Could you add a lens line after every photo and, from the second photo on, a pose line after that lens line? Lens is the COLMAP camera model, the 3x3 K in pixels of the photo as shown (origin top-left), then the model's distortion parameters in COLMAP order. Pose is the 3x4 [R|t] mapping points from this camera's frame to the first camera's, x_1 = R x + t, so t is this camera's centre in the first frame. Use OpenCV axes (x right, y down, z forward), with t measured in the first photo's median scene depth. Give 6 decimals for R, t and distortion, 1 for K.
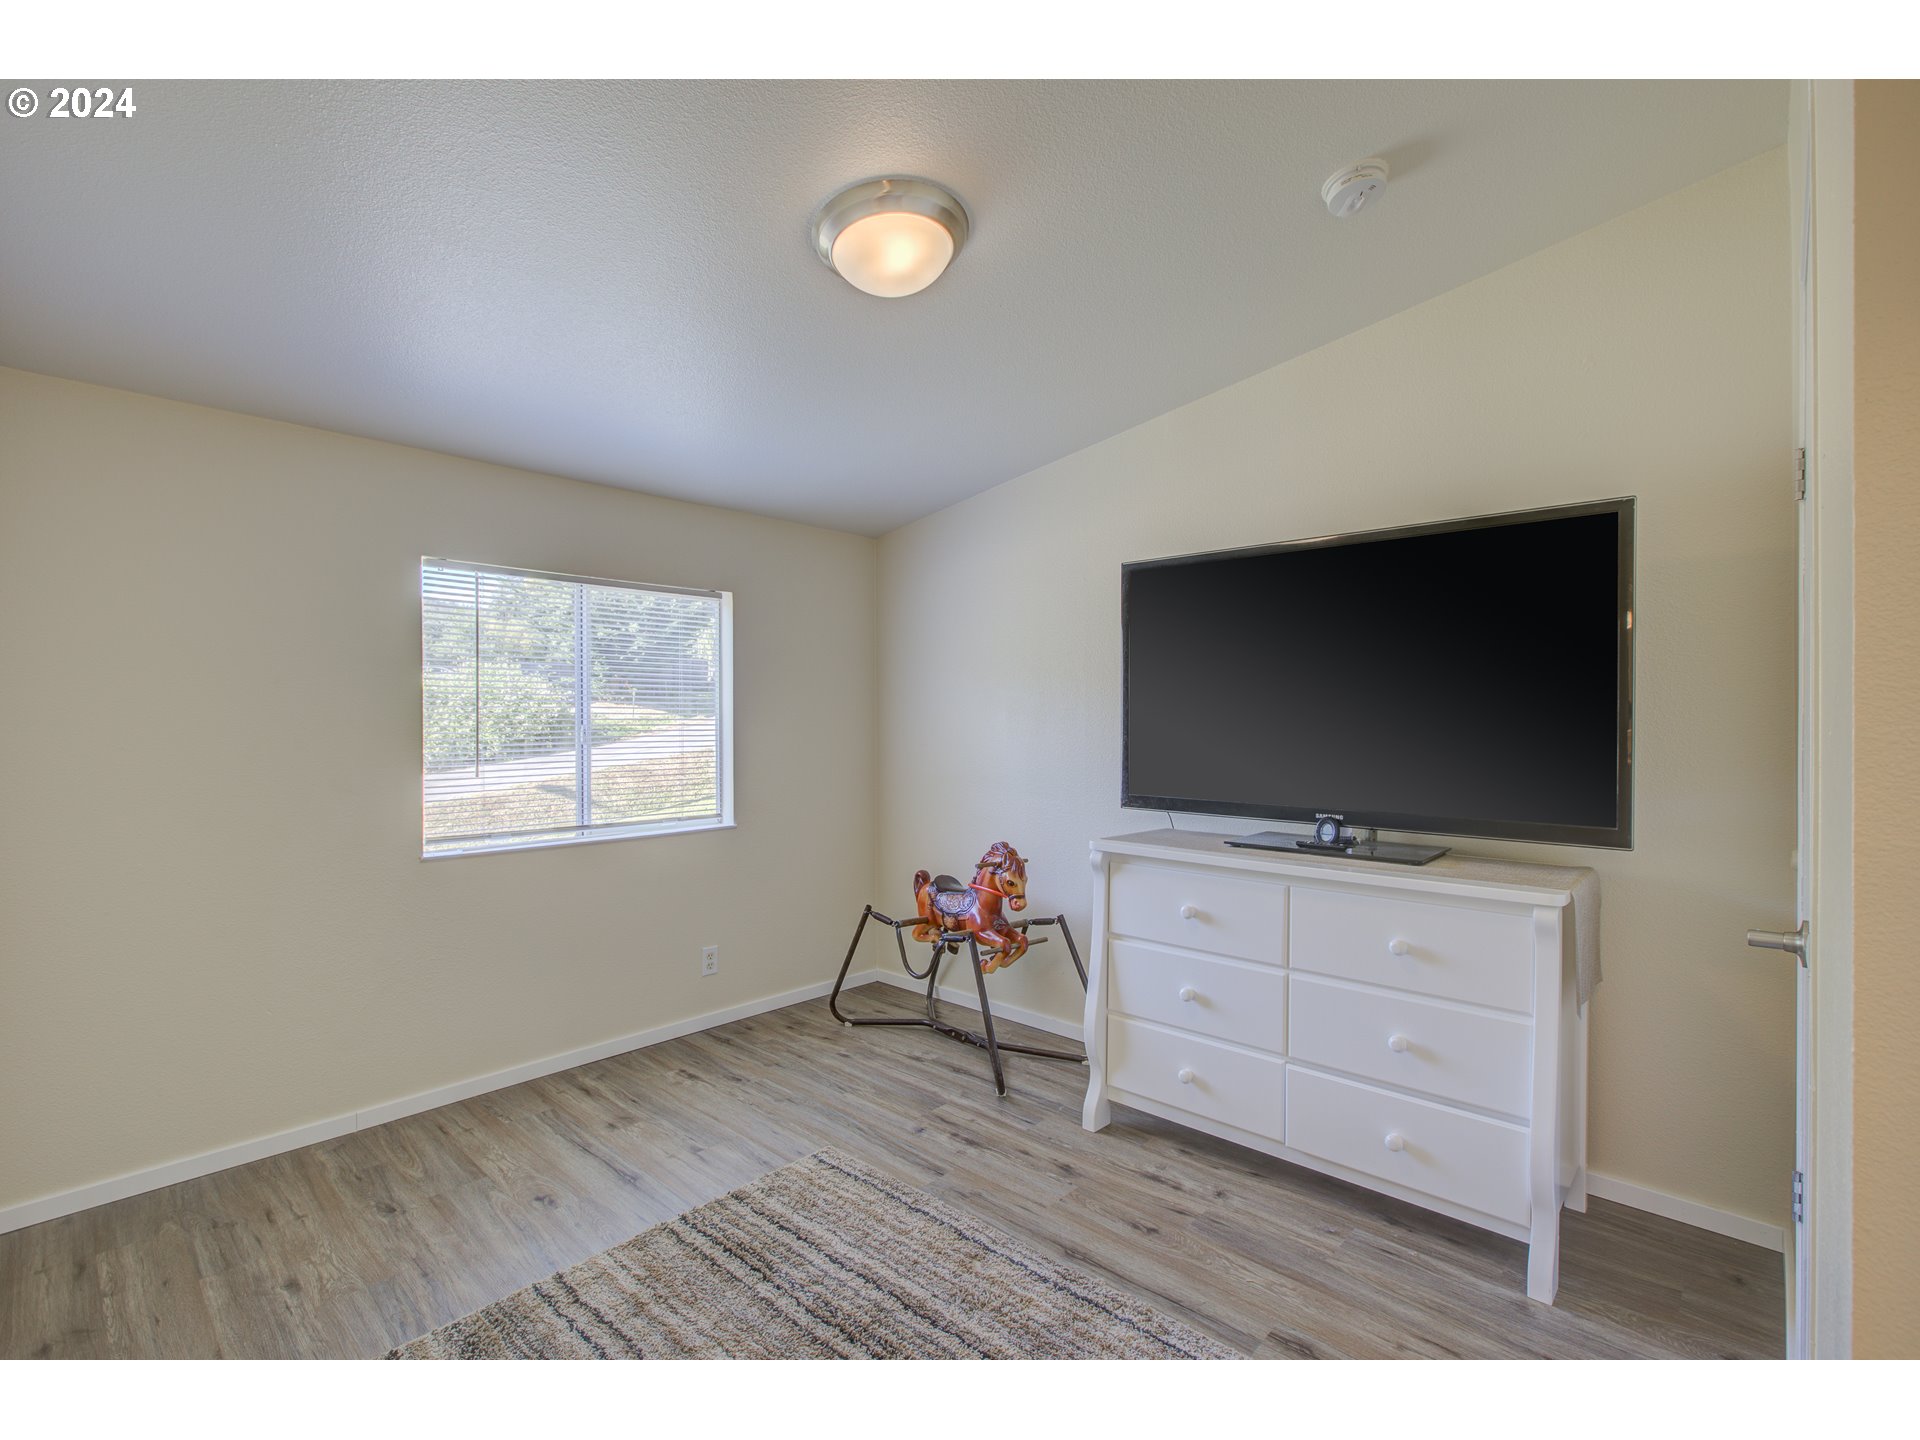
lens RADIAL K [[894.8, 0, 960.0], [0, 894.8, 720.0], [0, 0, 1]] dist [-0.001486, 0.000471]
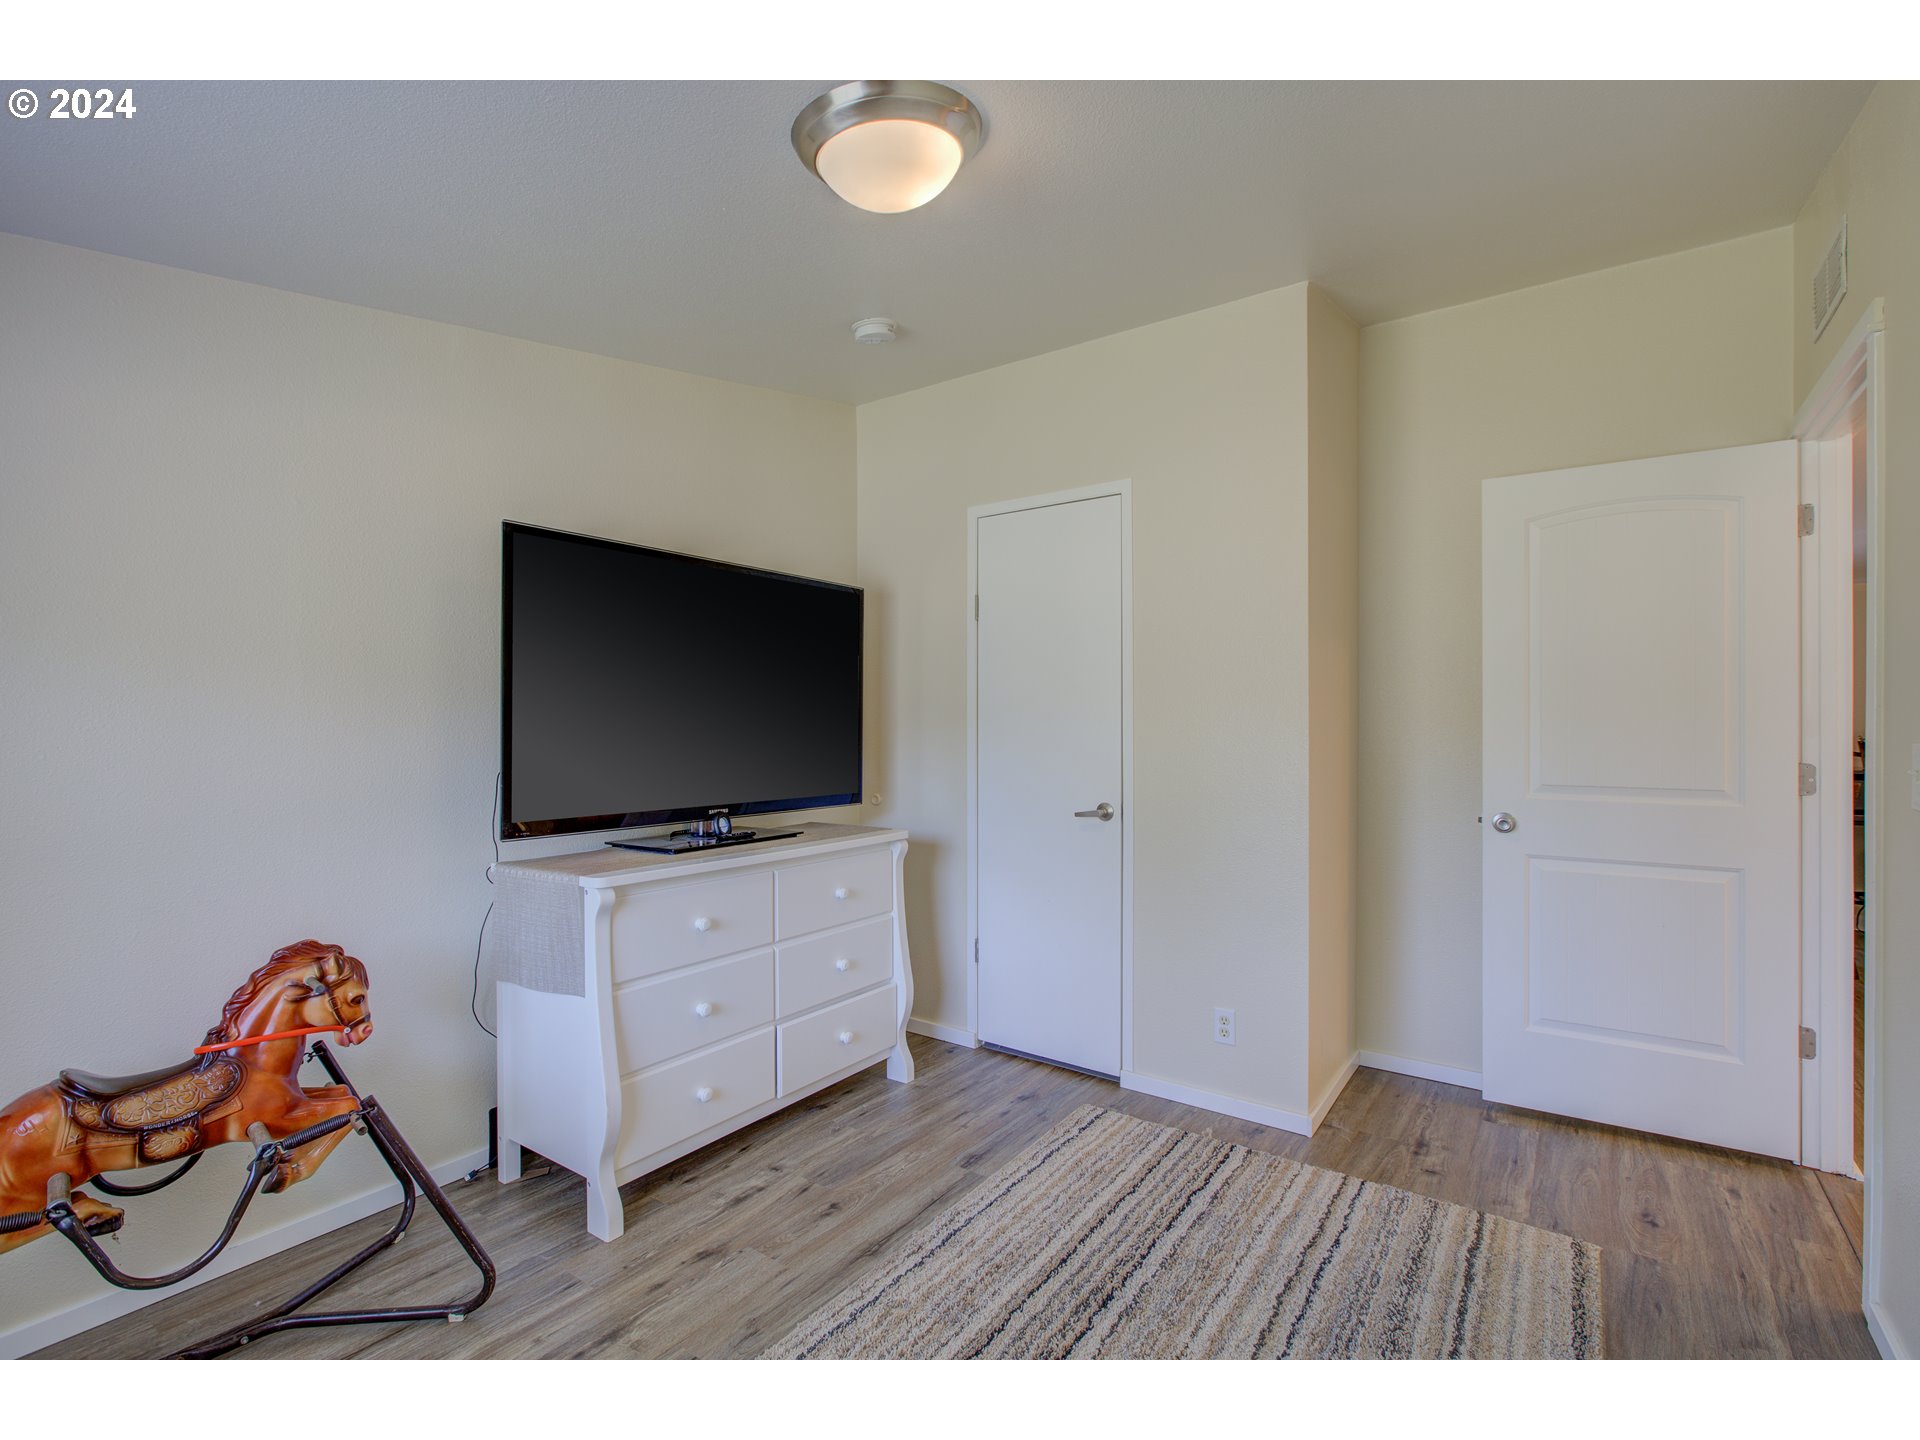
lens RADIAL K [[894.8, 0, 960.0], [0, 894.8, 720.0], [0, 0, 1]] dist [-0.001486, 0.000471]
pose [[-0.138418, 0.001474, 0.990373, -0.762671], [0.001147, 0.999998, -0.001328, -0.004127], [-0.990373, 0.000952, -0.138419, 0.887004]]
